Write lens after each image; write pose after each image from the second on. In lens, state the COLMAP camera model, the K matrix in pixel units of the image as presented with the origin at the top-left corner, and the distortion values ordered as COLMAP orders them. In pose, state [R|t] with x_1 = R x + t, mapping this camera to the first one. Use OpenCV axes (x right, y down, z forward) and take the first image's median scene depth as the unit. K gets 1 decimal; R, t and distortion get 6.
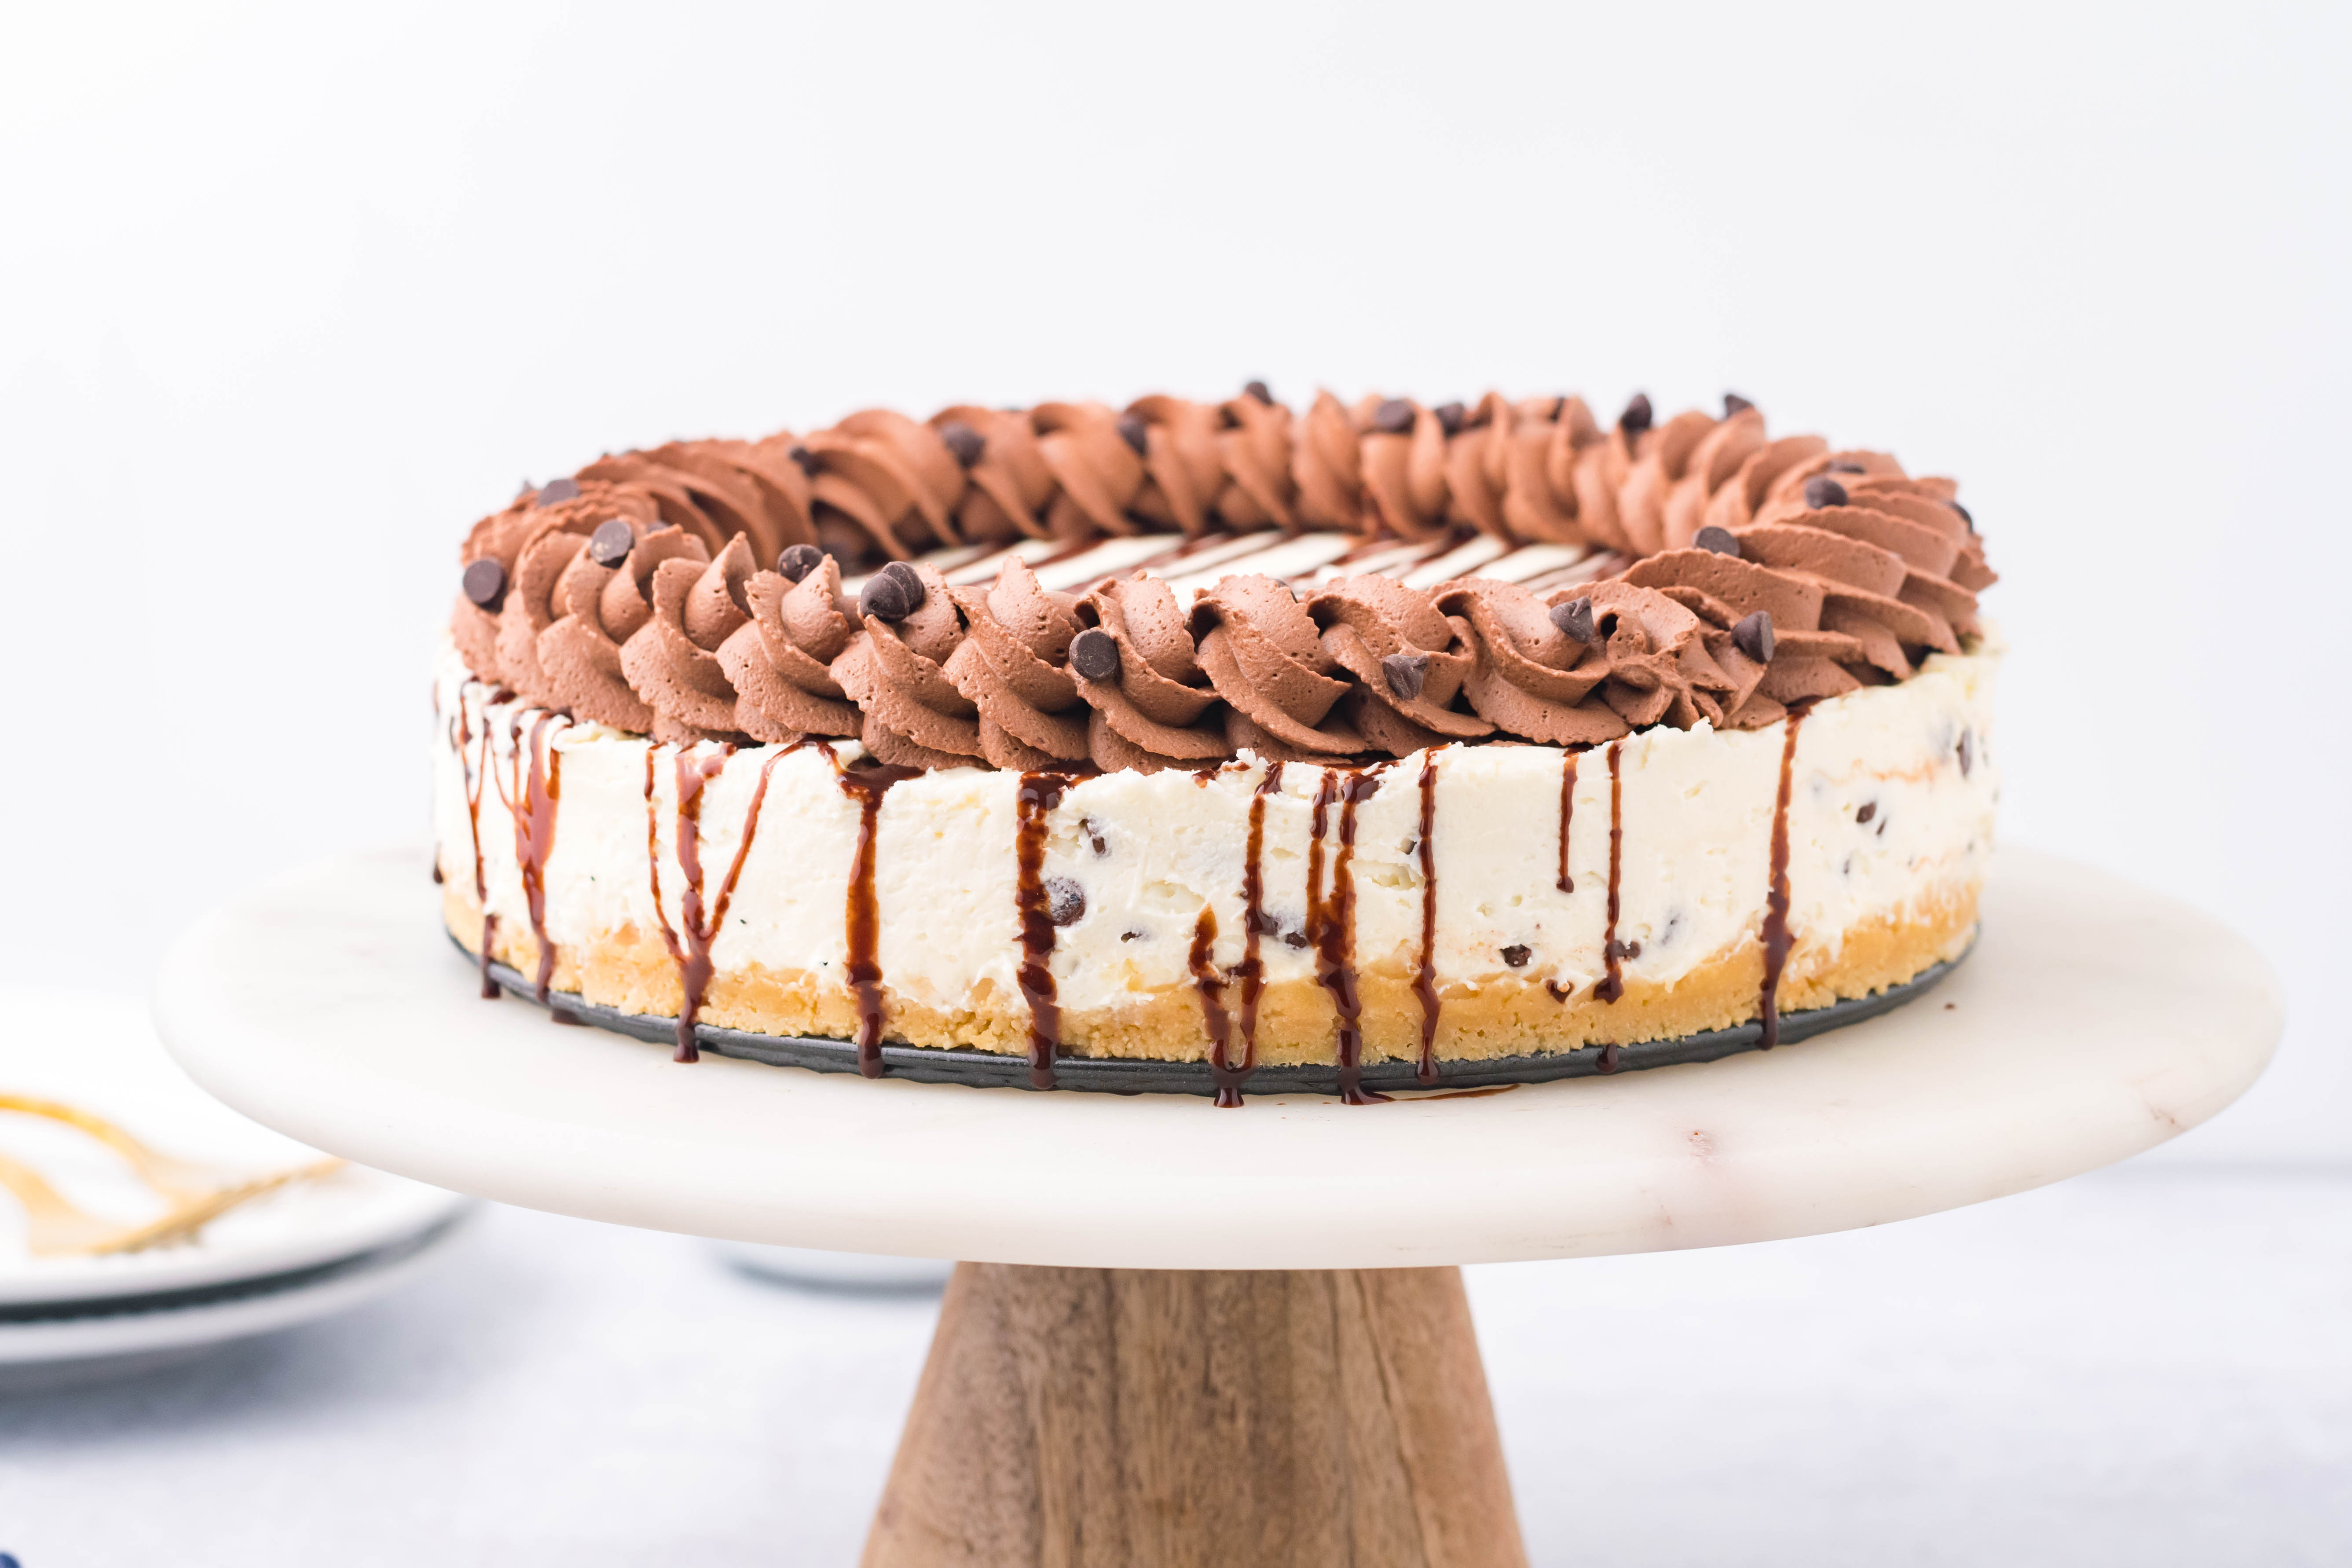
lens RADIAL K [[5466.5, 0, 1176.7], [0, 5466.5, 723.5], [0, 0, 1]] dist [-0.147017, -0.068440]
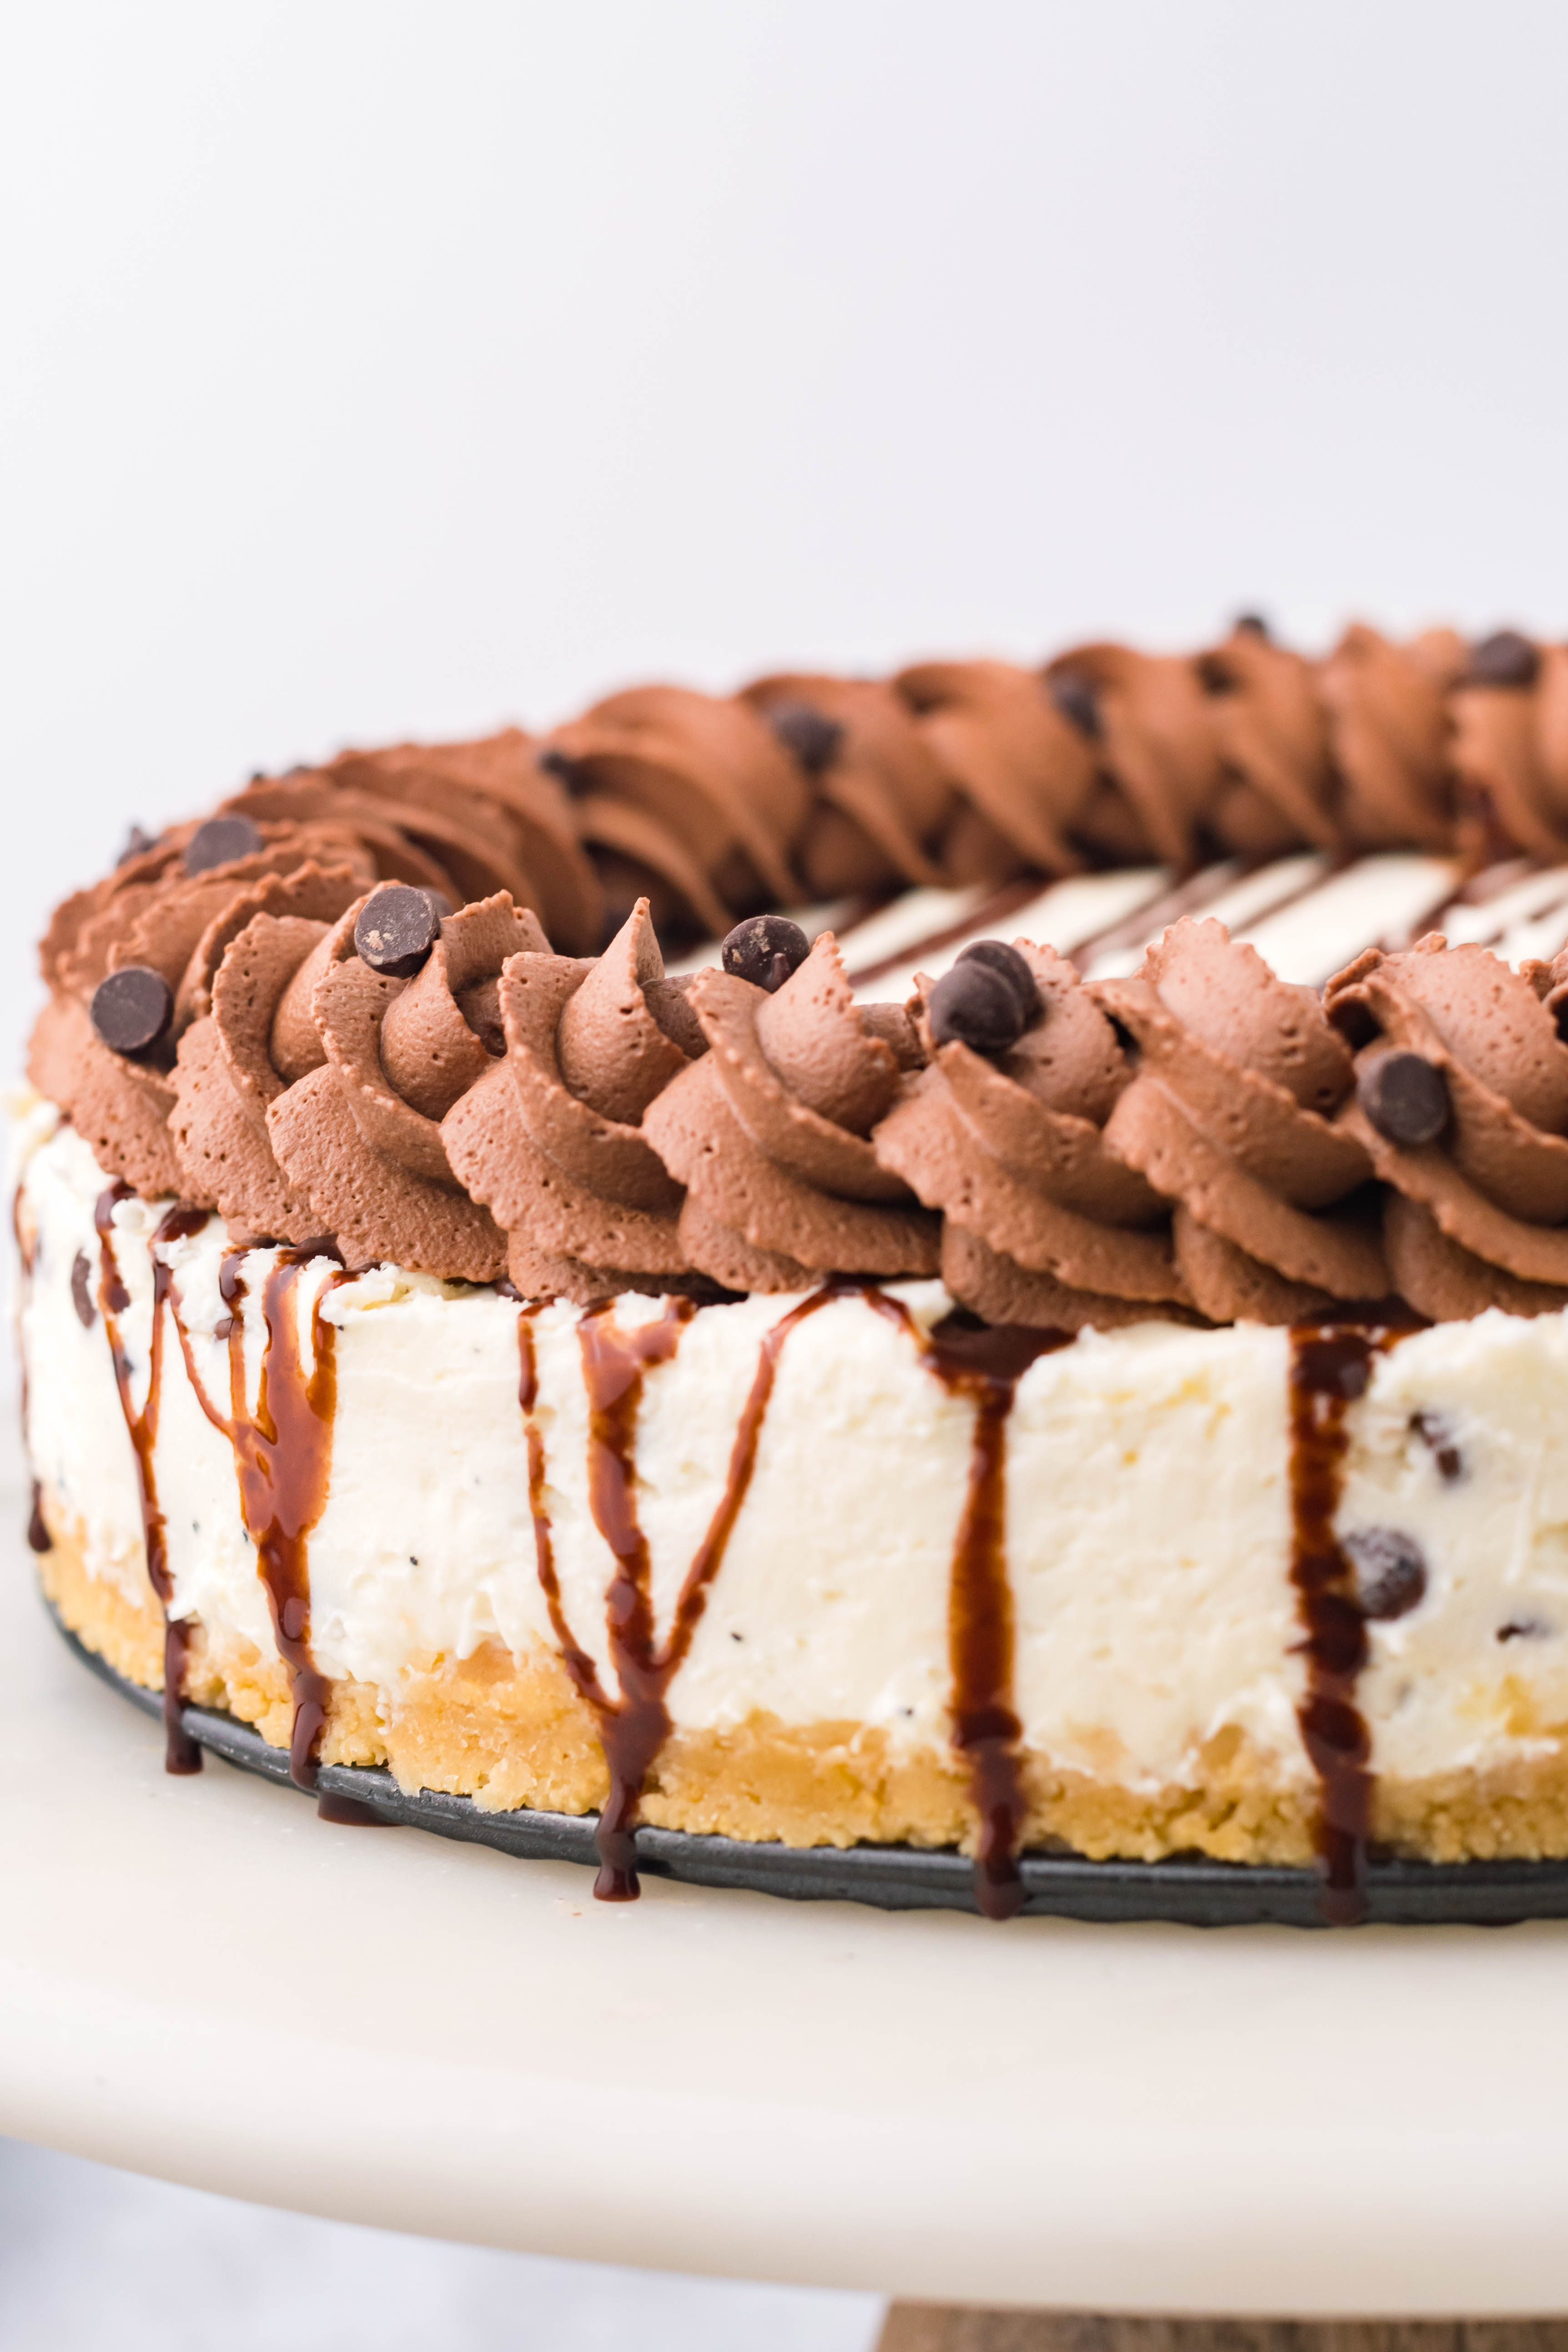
lens RADIAL K [[5895.3, 0, 784.0], [0, 5895.3, 1176.0], [0, 0, 1]] dist [-0.065261, -0.230781]
pose [[0.995085, -0.052514, 0.083955, -0.118972], [0.051117, 0.998517, 0.018704, -0.018196], [-0.084813, -0.014320, 0.996294, 0.430577]]
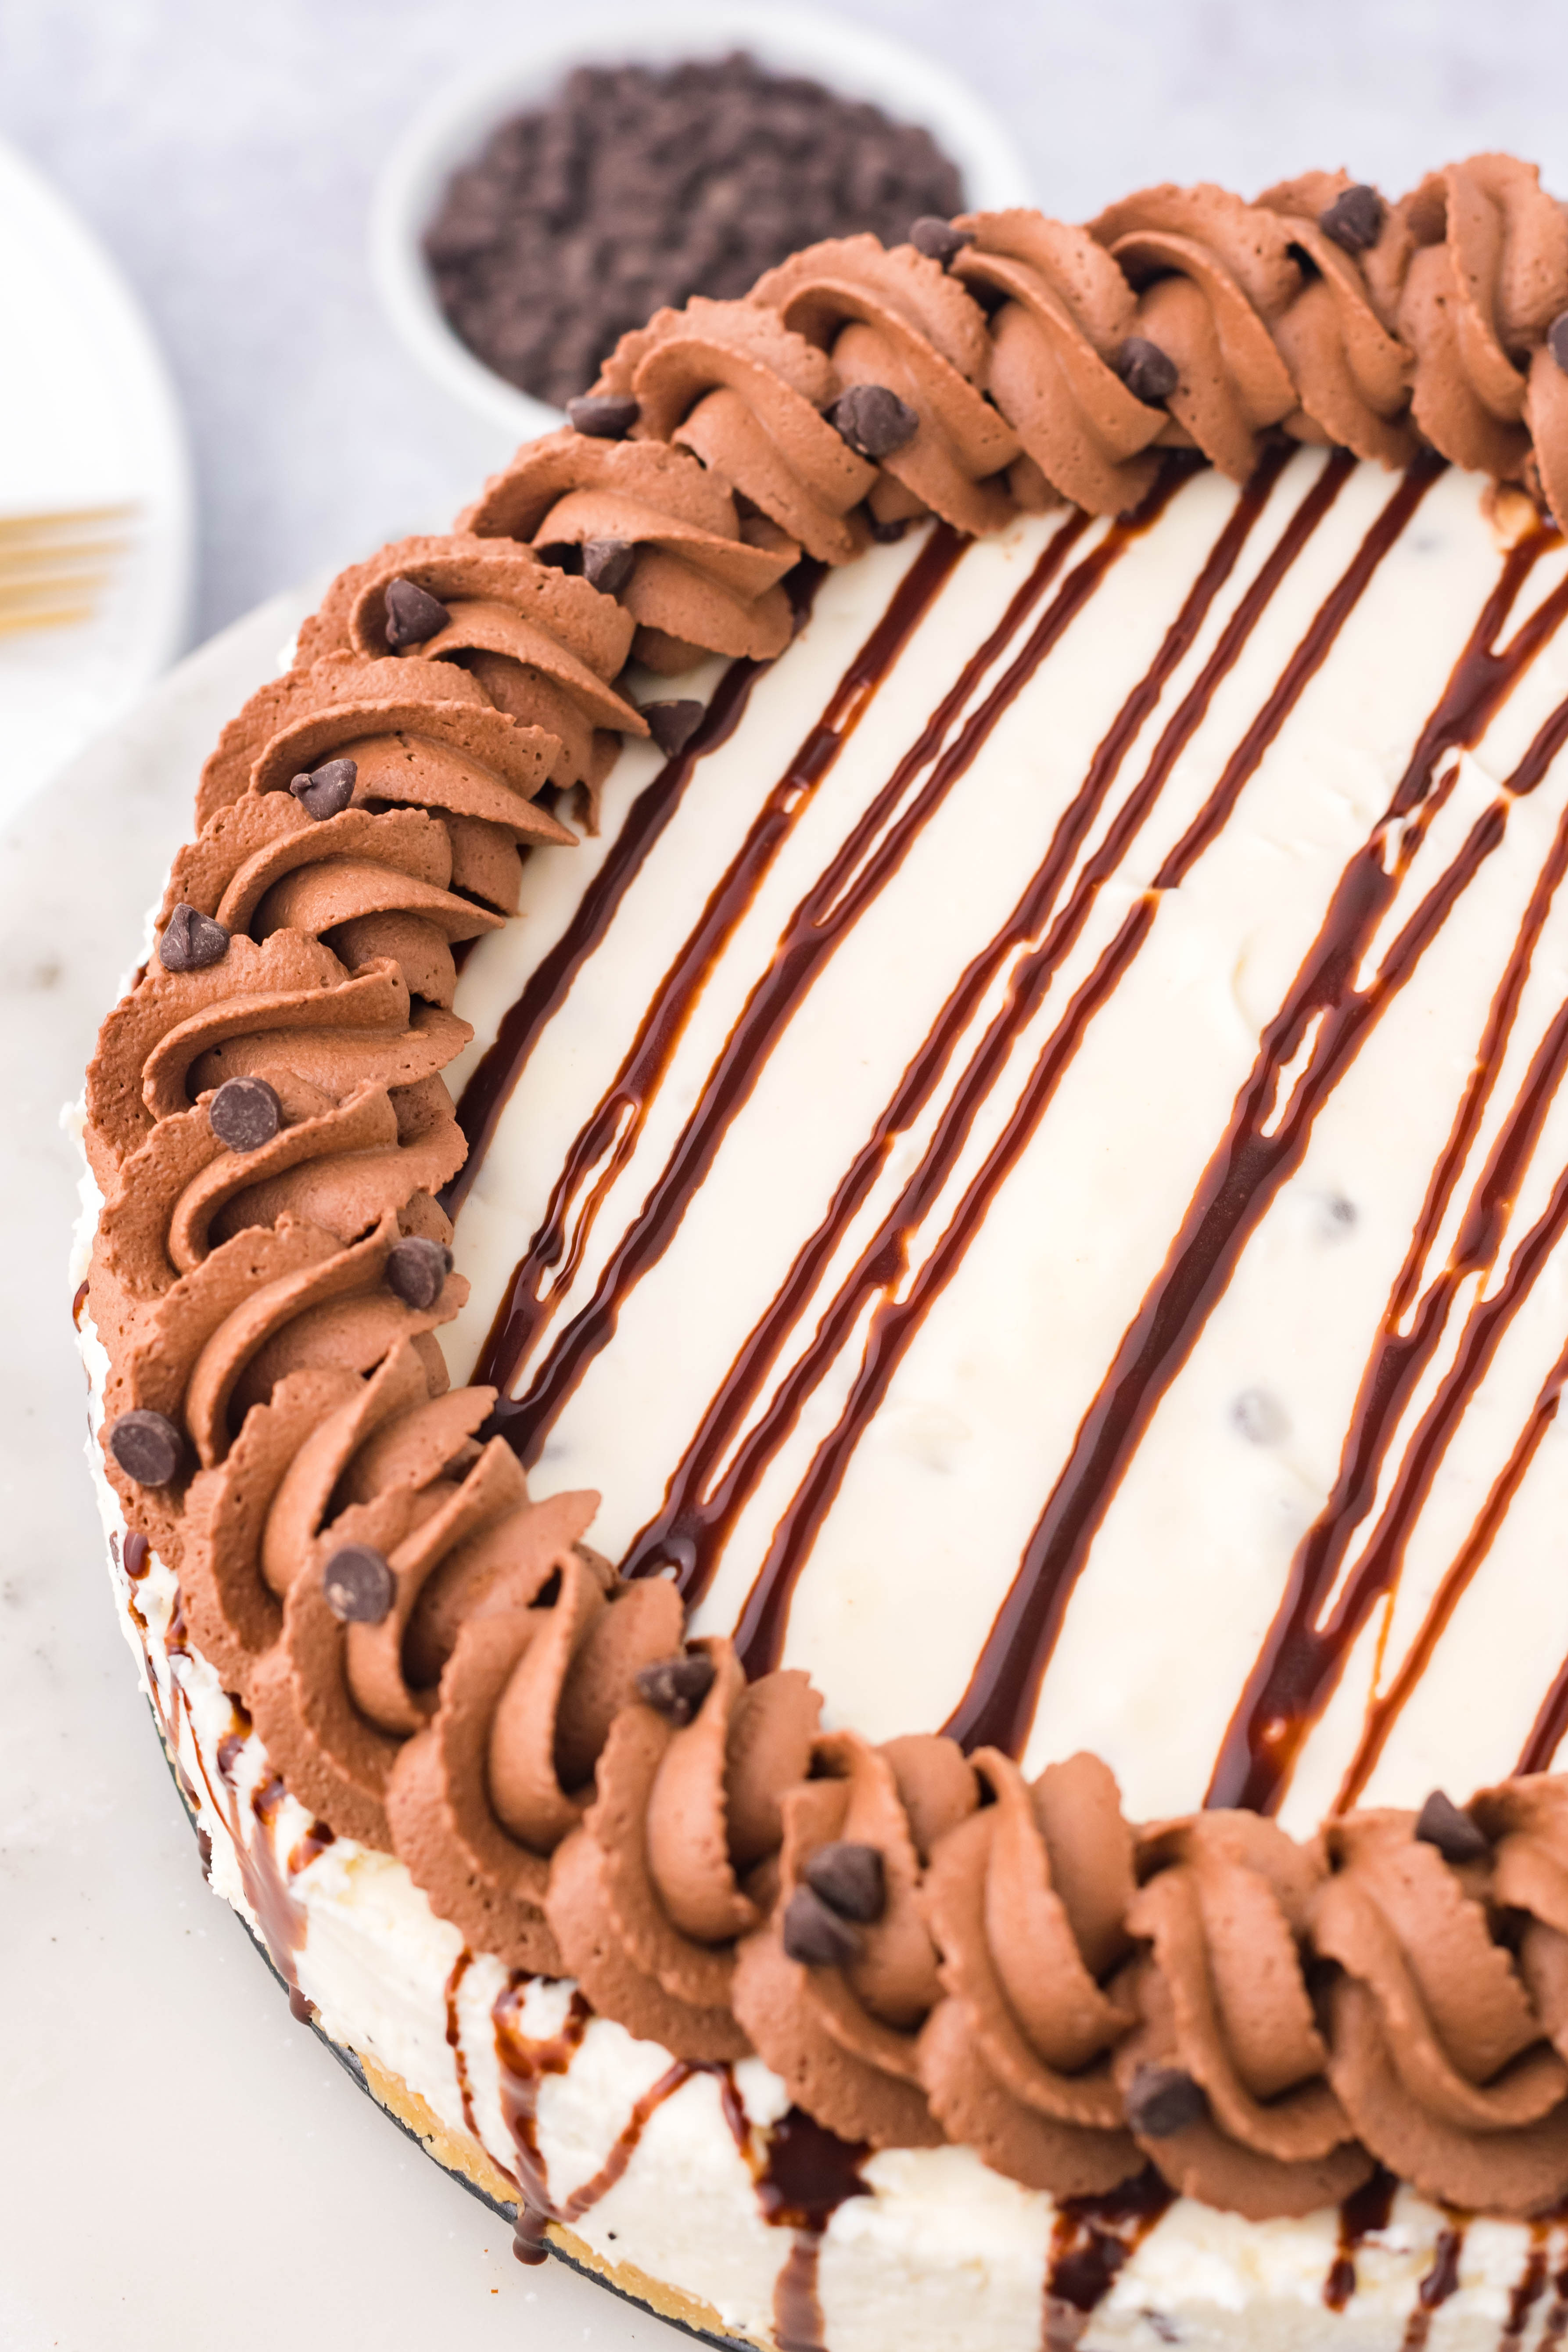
lens RADIAL K [[5637.5, 0, 783.7], [0, 5637.5, 1231.4], [0, 0, 1]] dist [-0.004909, 0.064634]
pose [[0.999633, -0.002850, -0.026940, -0.039856], [0.021003, 0.709647, 0.704245, -0.519559], [0.017111, -0.704552, 0.709446, 0.599394]]
